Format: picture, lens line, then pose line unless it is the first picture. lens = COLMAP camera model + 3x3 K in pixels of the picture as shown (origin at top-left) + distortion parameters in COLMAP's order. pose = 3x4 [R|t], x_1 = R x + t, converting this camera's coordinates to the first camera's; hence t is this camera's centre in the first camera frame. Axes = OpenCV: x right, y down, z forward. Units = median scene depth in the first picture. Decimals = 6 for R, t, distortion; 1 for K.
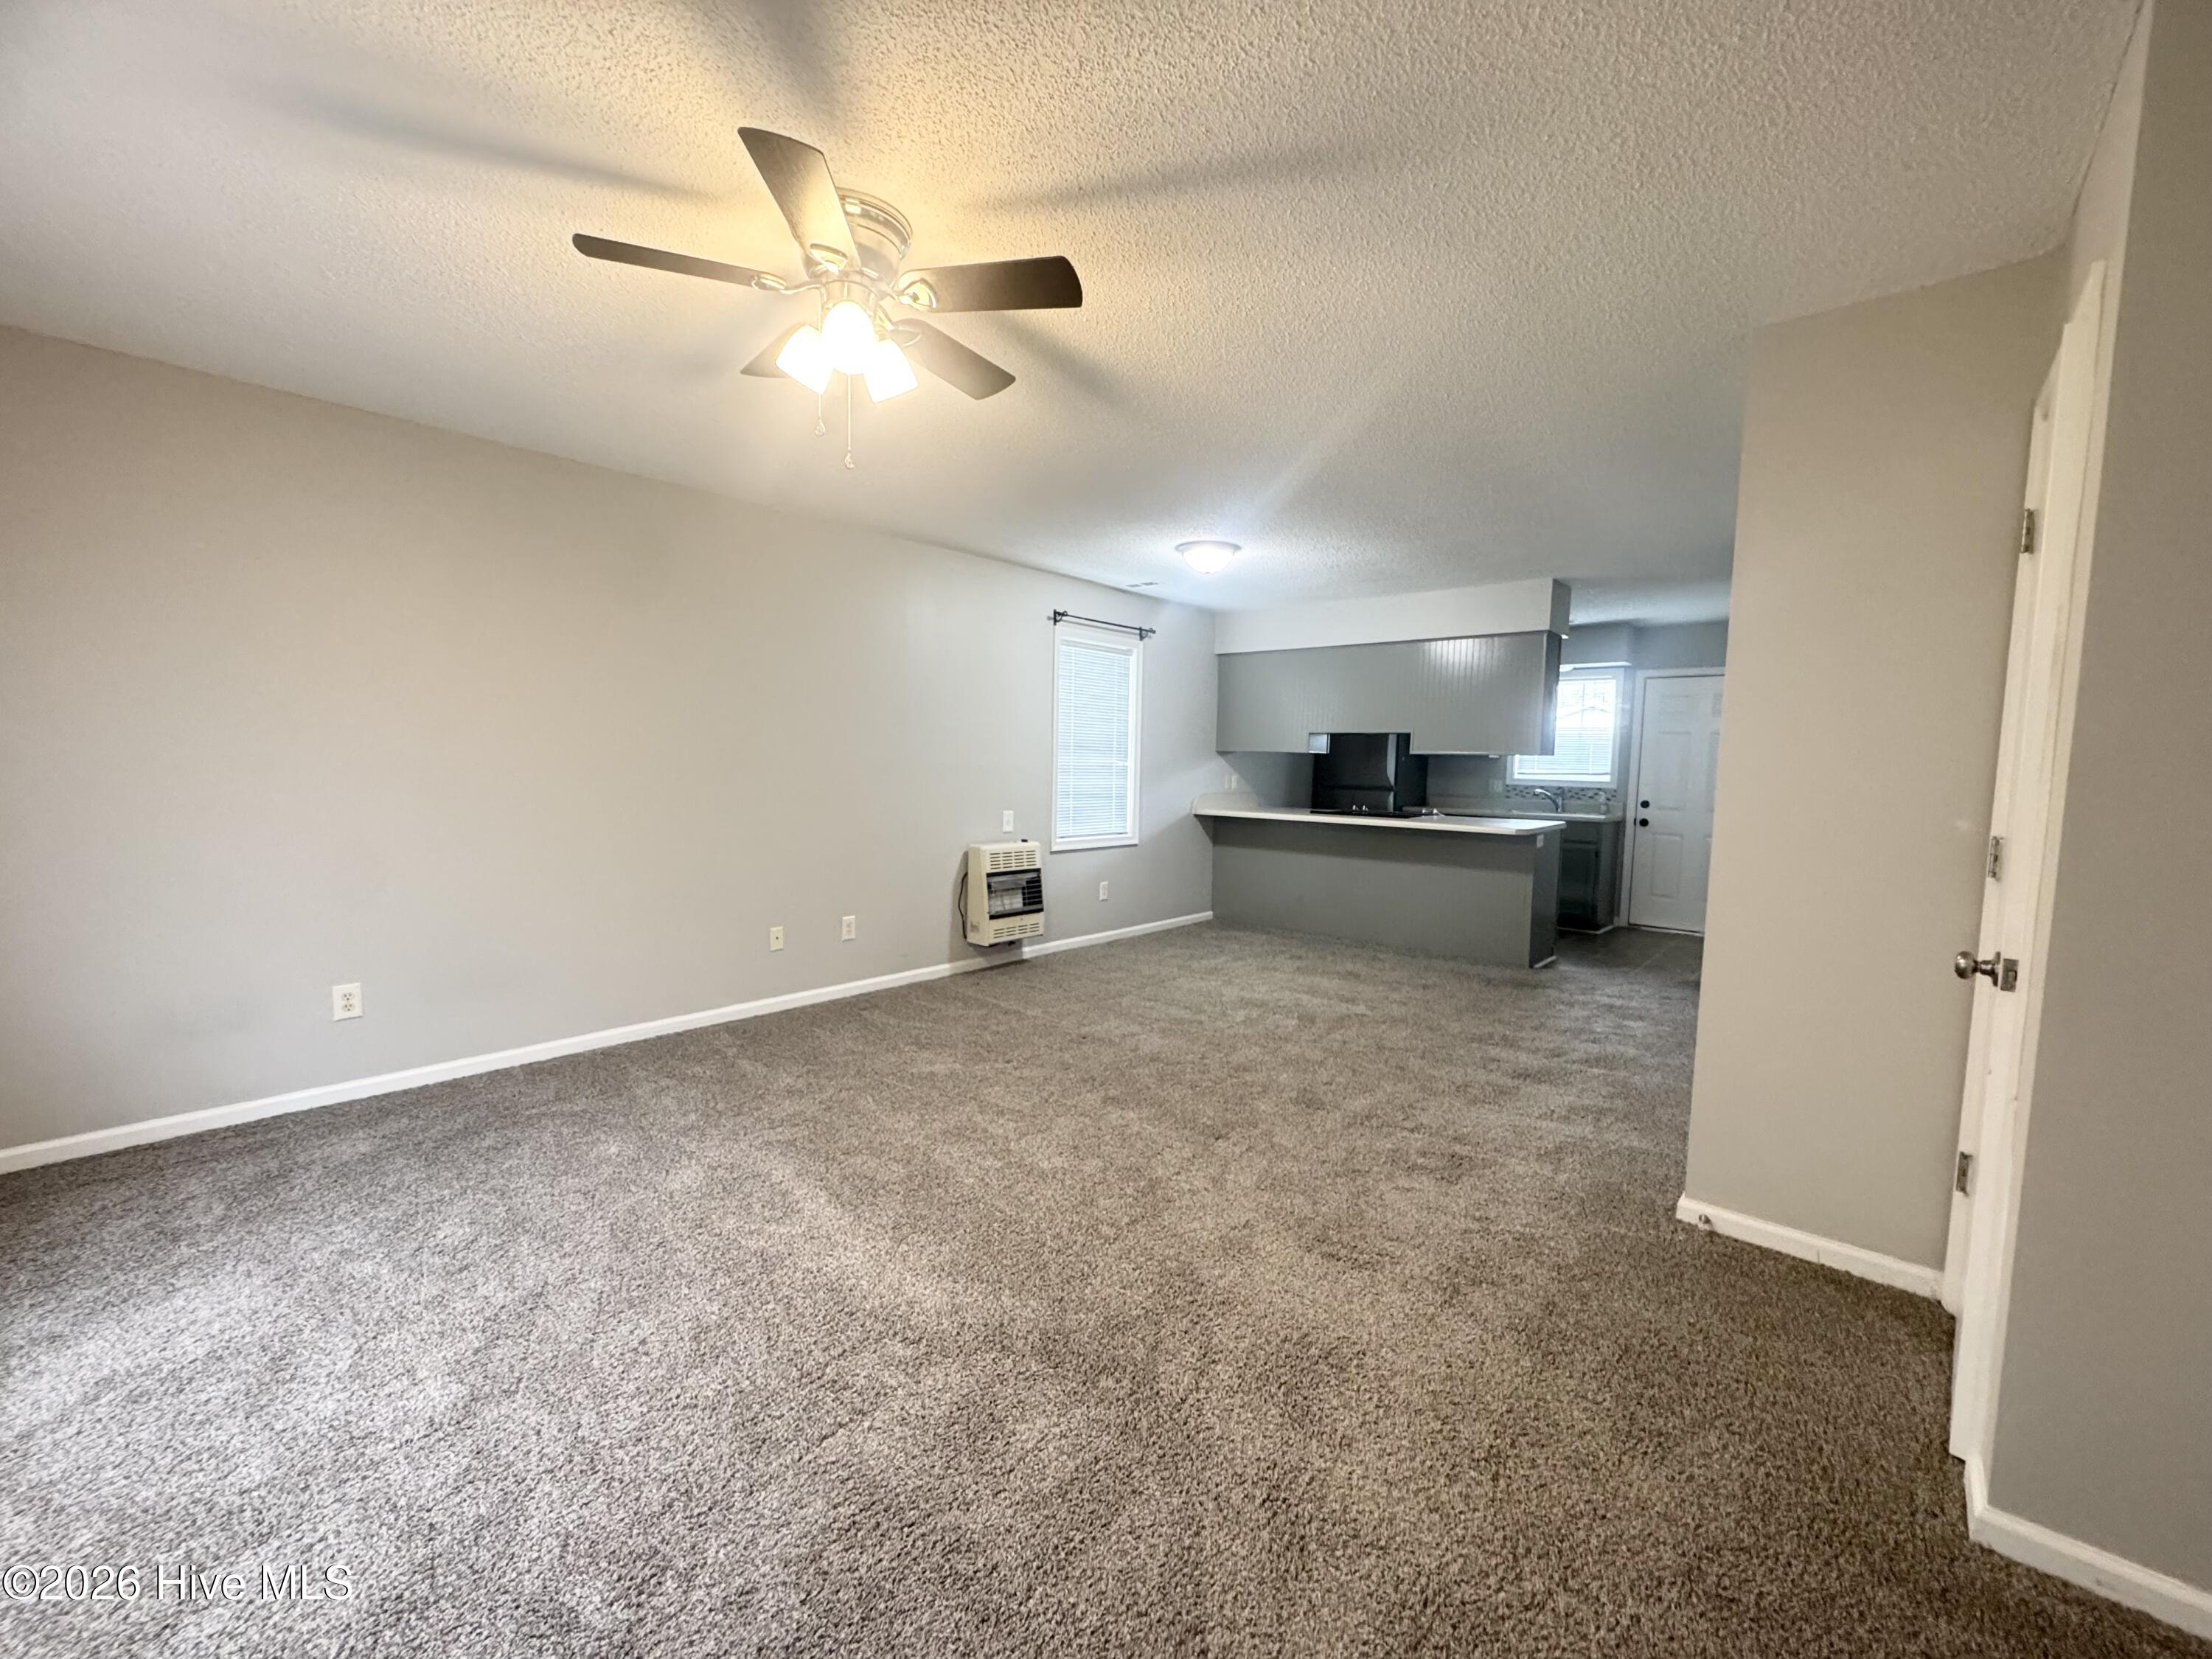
lens RADIAL K [[881.9, 0, 1106.0], [0, 881.9, 829.5], [0, 0, 1]] dist [-0.000860, -0.000147]
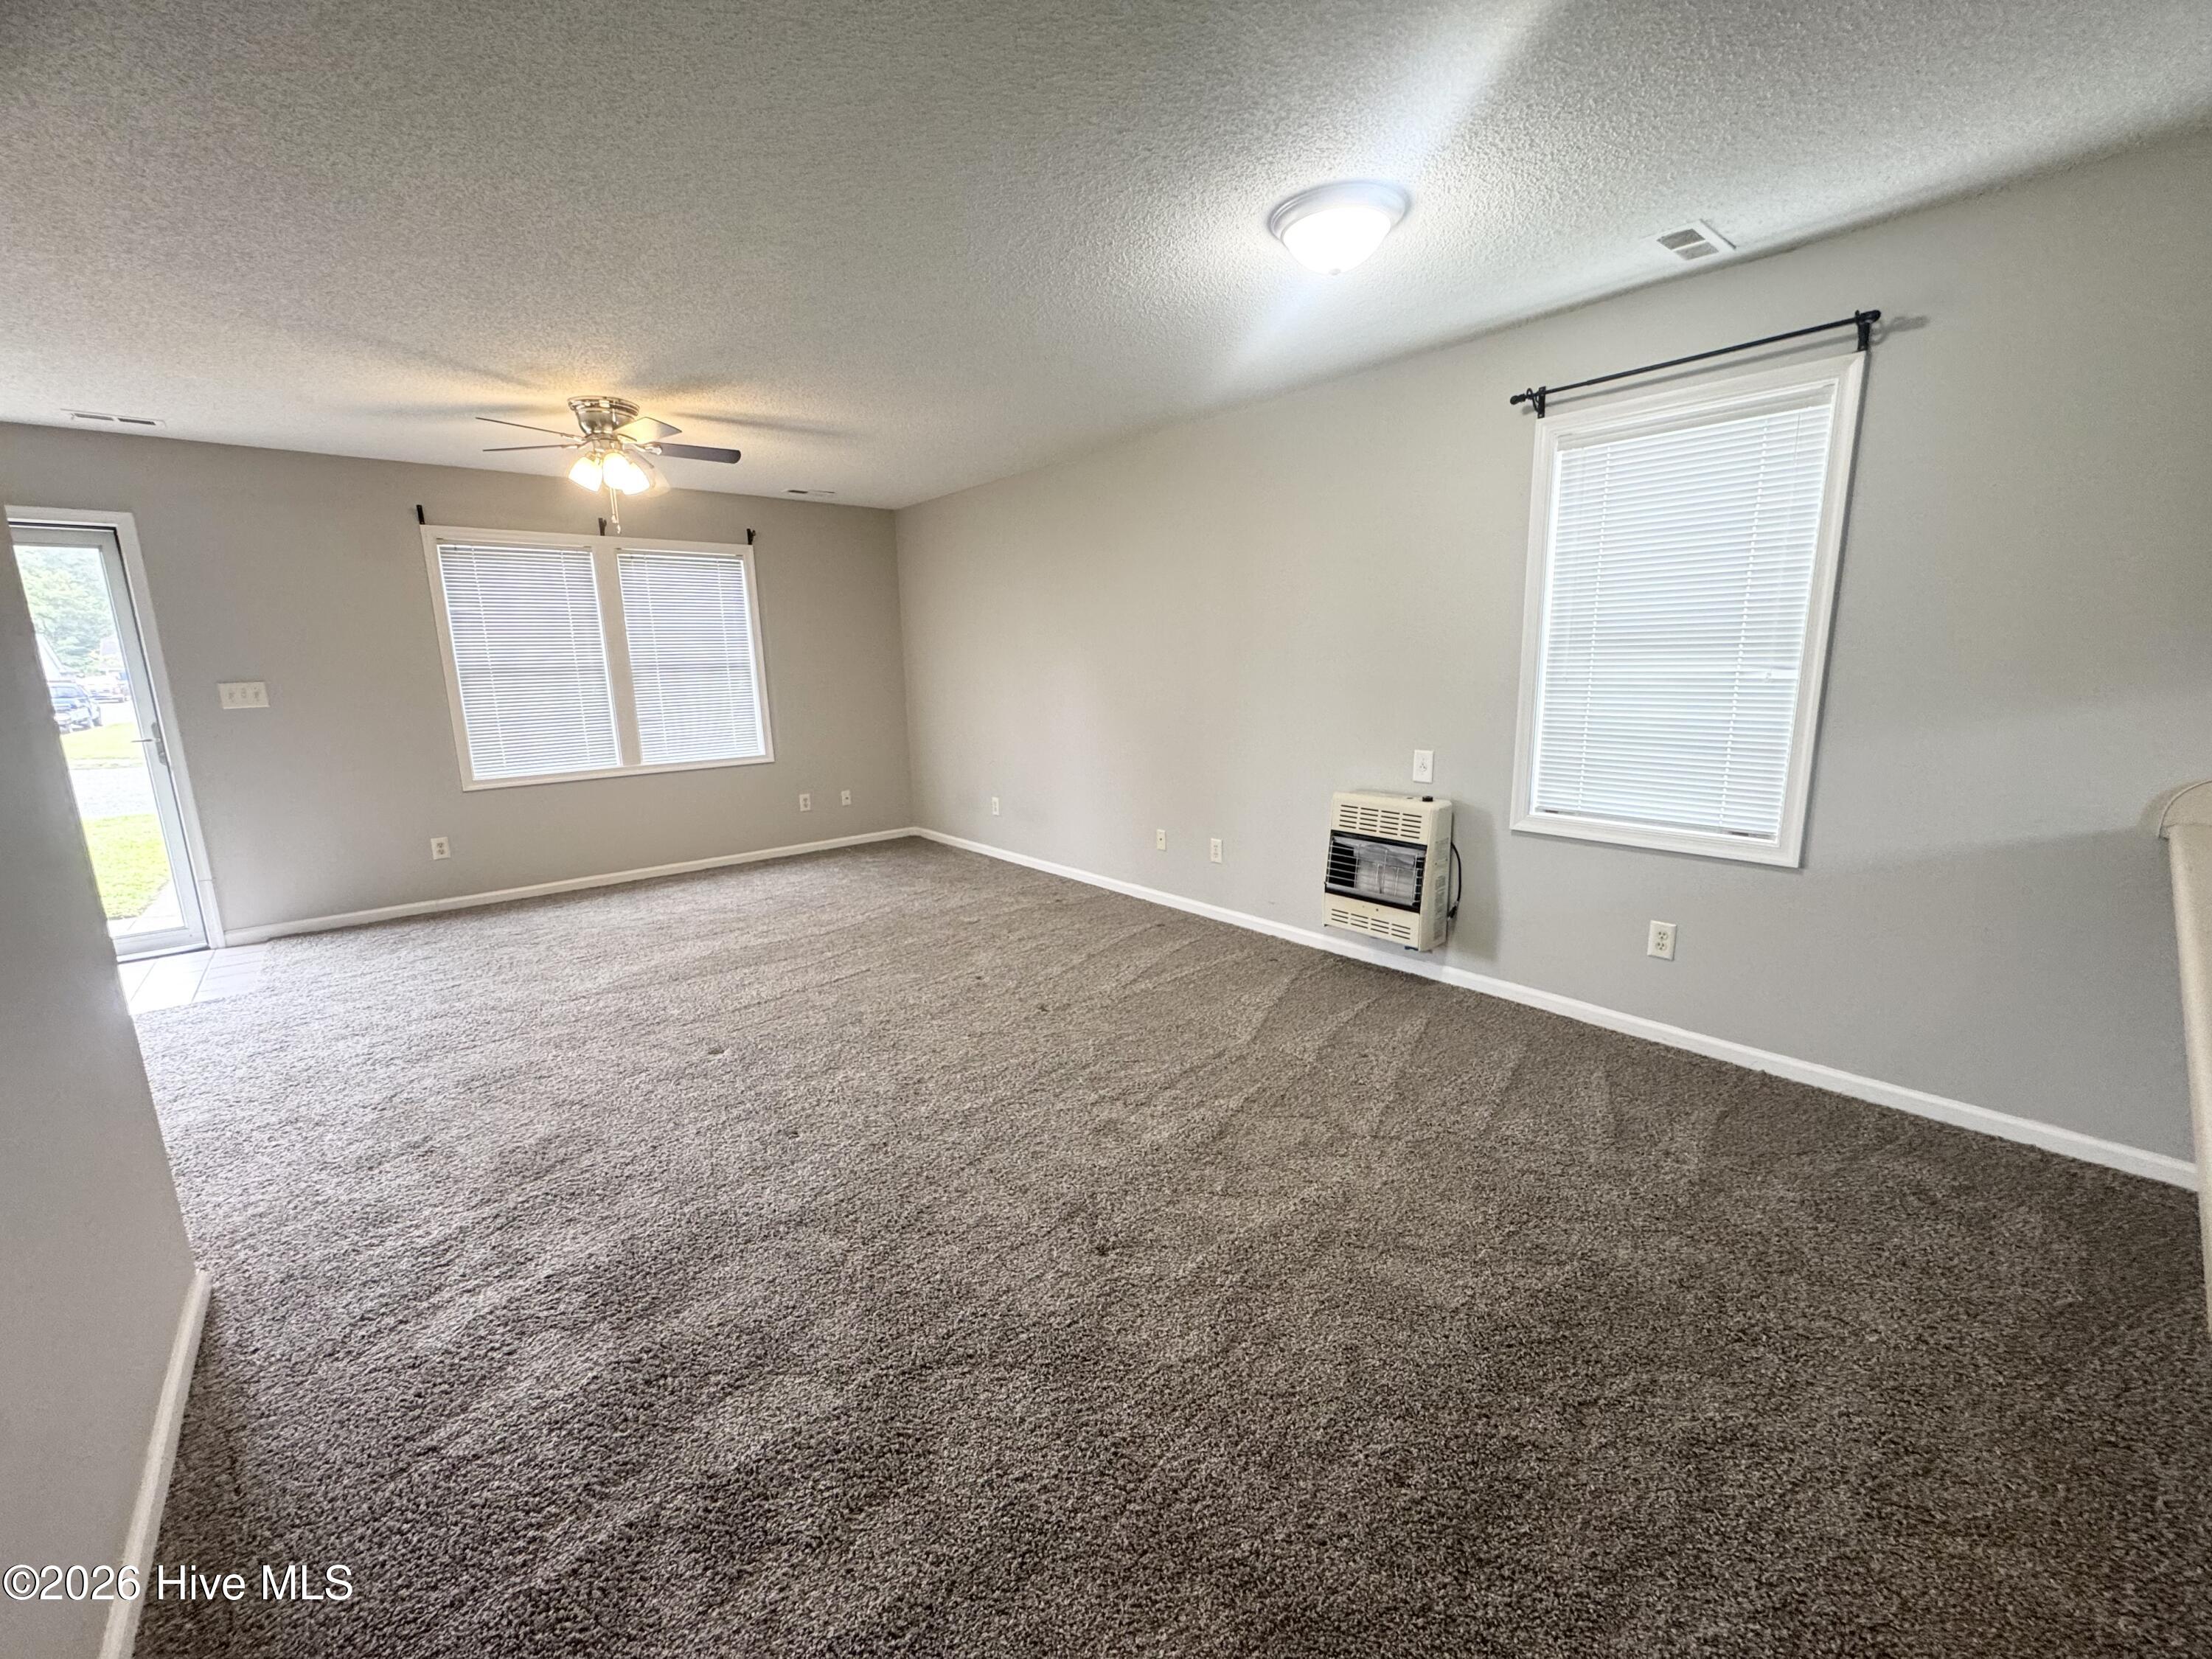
lens RADIAL K [[881.9, 0, 1106.0], [0, 881.9, 829.5], [0, 0, 1]] dist [-0.000860, -0.000147]
pose [[-0.138147, 0.173679, -0.975065, 0.594620], [-0.056185, 0.981545, 0.182794, -0.072978], [0.988817, 0.080036, -0.125840, 0.889823]]
